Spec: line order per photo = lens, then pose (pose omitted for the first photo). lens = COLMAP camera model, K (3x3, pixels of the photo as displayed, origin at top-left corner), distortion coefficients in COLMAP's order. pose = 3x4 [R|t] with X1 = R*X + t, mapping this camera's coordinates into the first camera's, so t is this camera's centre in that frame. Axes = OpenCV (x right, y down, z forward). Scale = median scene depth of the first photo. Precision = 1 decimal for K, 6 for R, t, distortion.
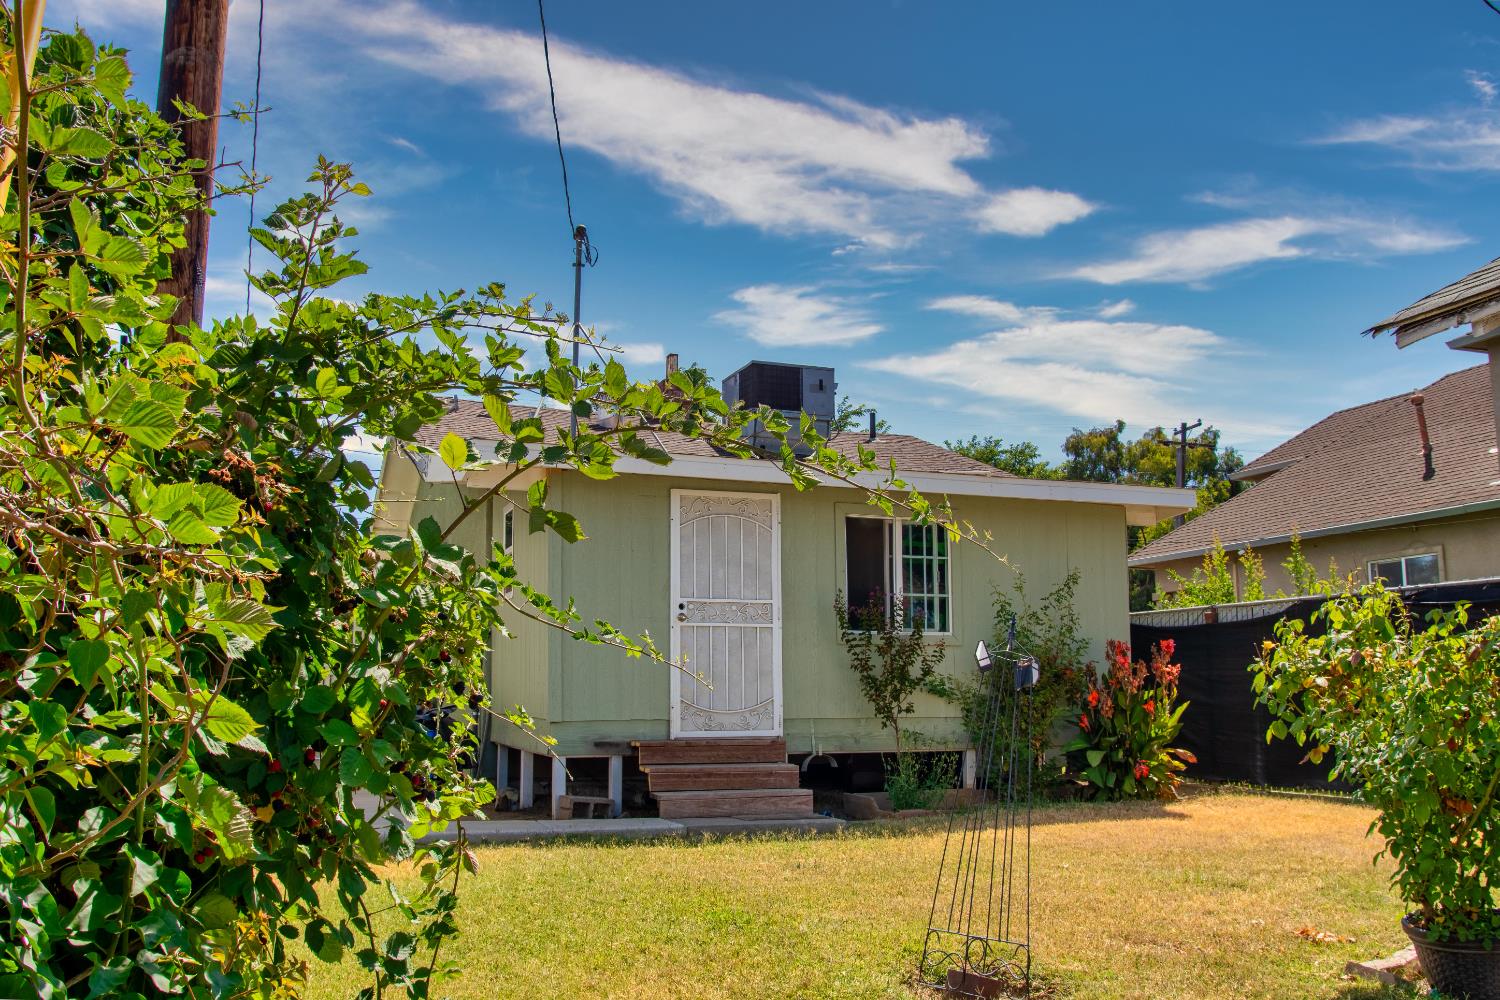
lens RADIAL K [[1320.0, 0, 784.3], [0, 1320.0, 500.5], [0, 0, 1]] dist [-0.083375, 0.090142]
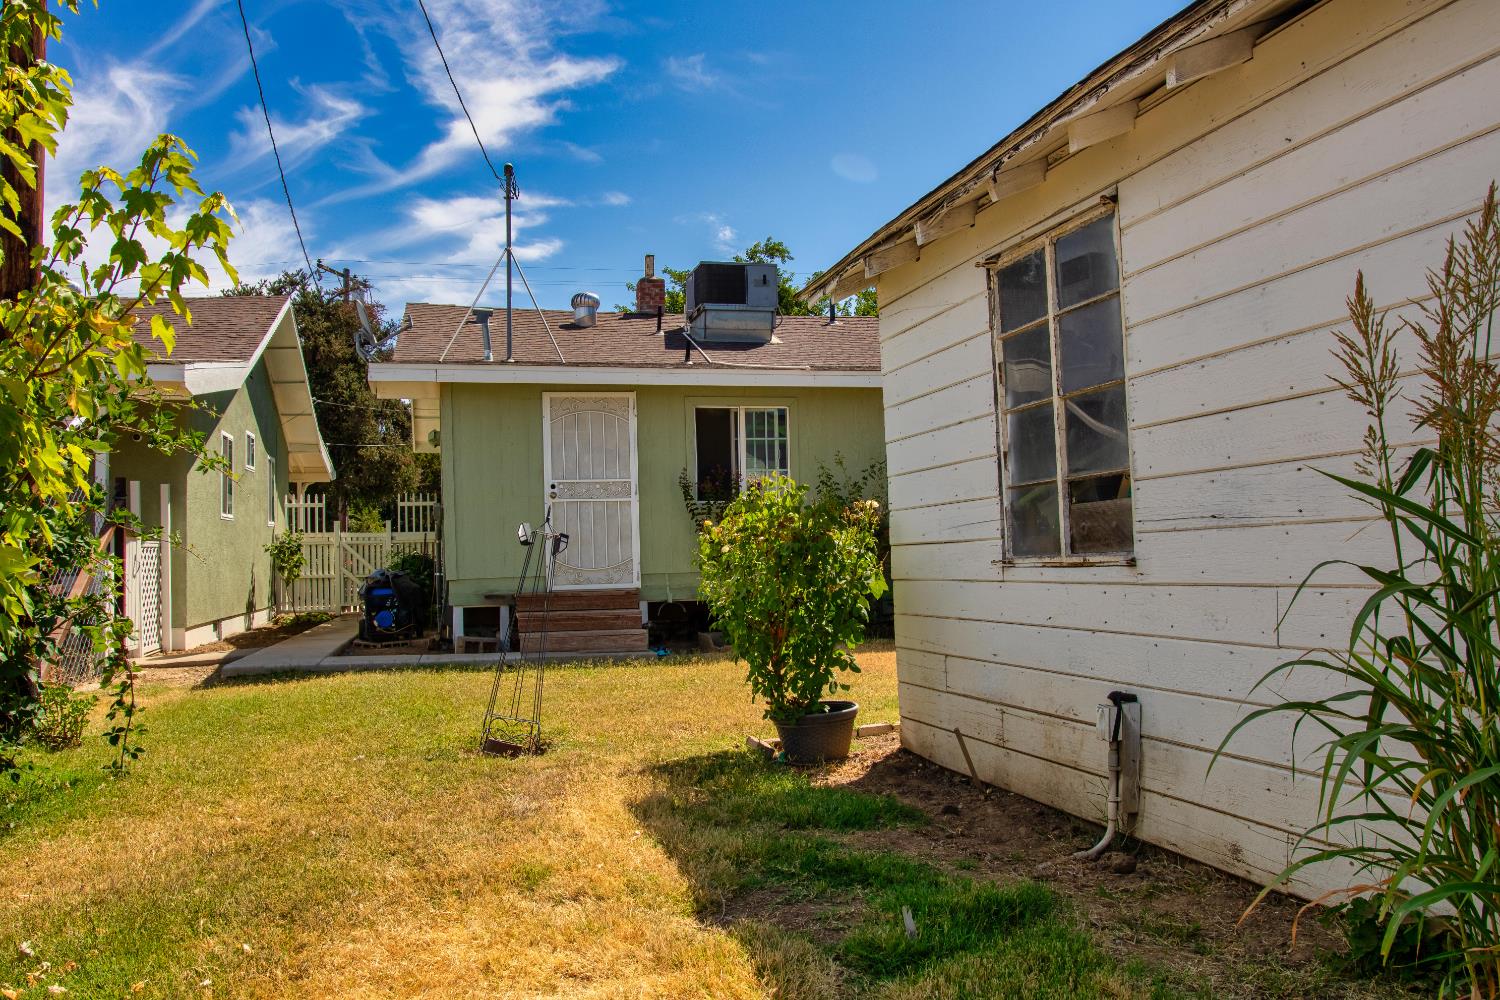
lens RADIAL K [[1320.0, 0, 784.3], [0, 1320.0, 500.5], [0, 0, 1]] dist [-0.083375, 0.090142]
pose [[0.987173, -0.023705, -0.157882, 0.331614], [0.041191, 0.993251, 0.108420, -0.032489], [0.154247, -0.113533, 0.981488, -0.190658]]
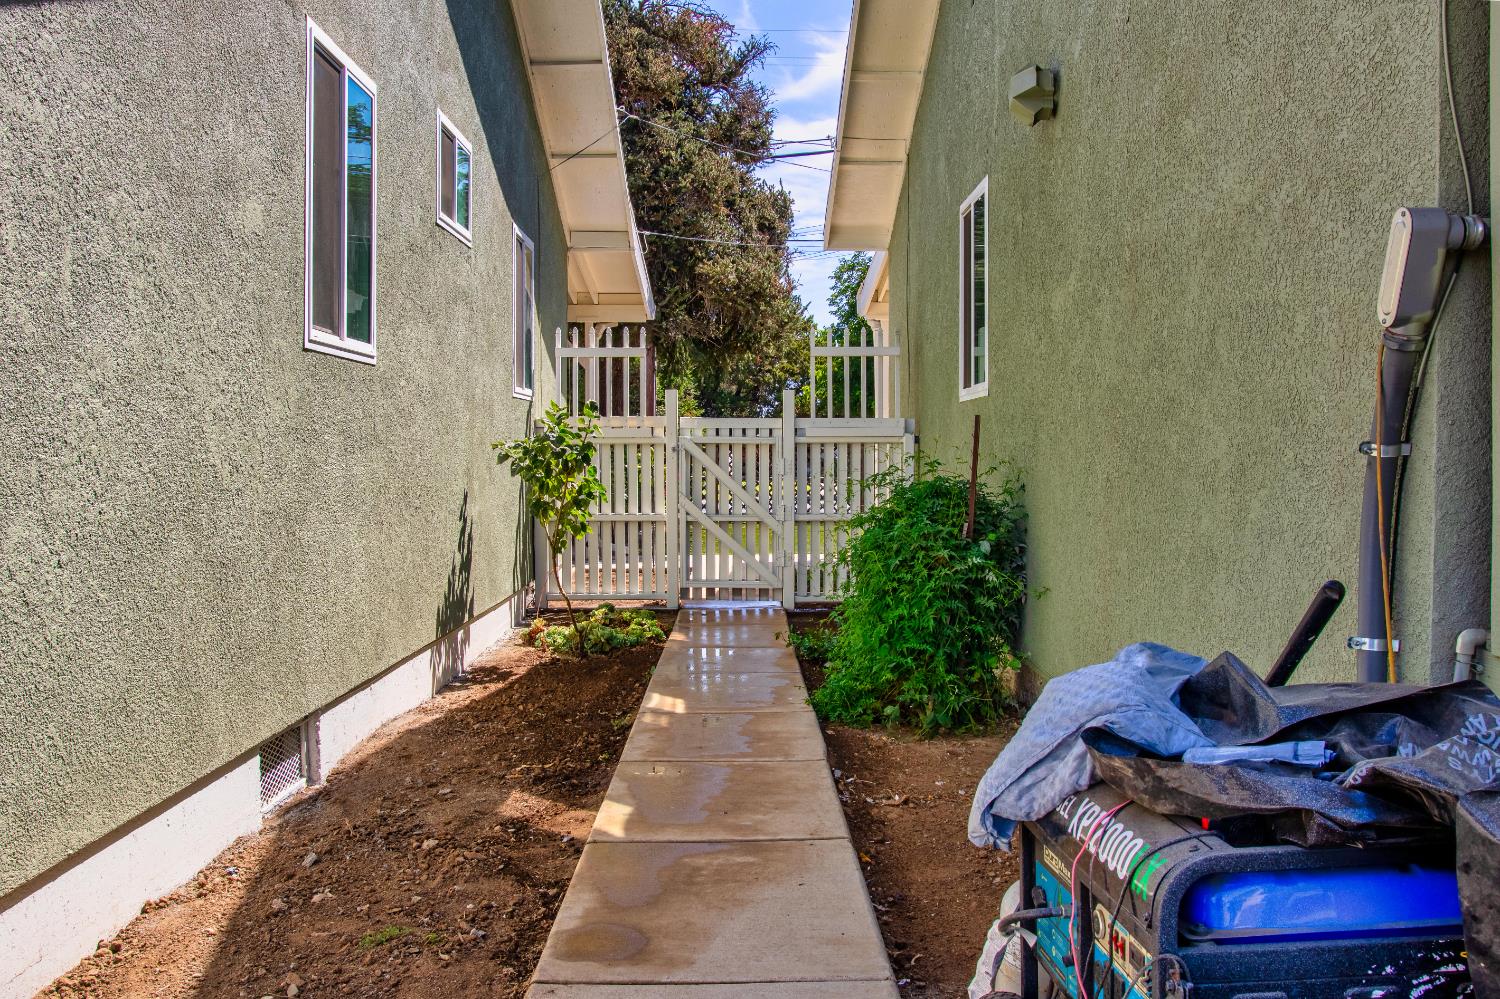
lens RADIAL K [[1320.0, 0, 784.3], [0, 1320.0, 500.0], [0, 0, 1]] dist [-0.083375, 0.090142]
pose [[0.932459, 0.016523, -0.360897, -0.218251], [0.050179, 0.983348, 0.174669, 0.097031], [0.357773, -0.180981, 0.916103, 0.779398]]
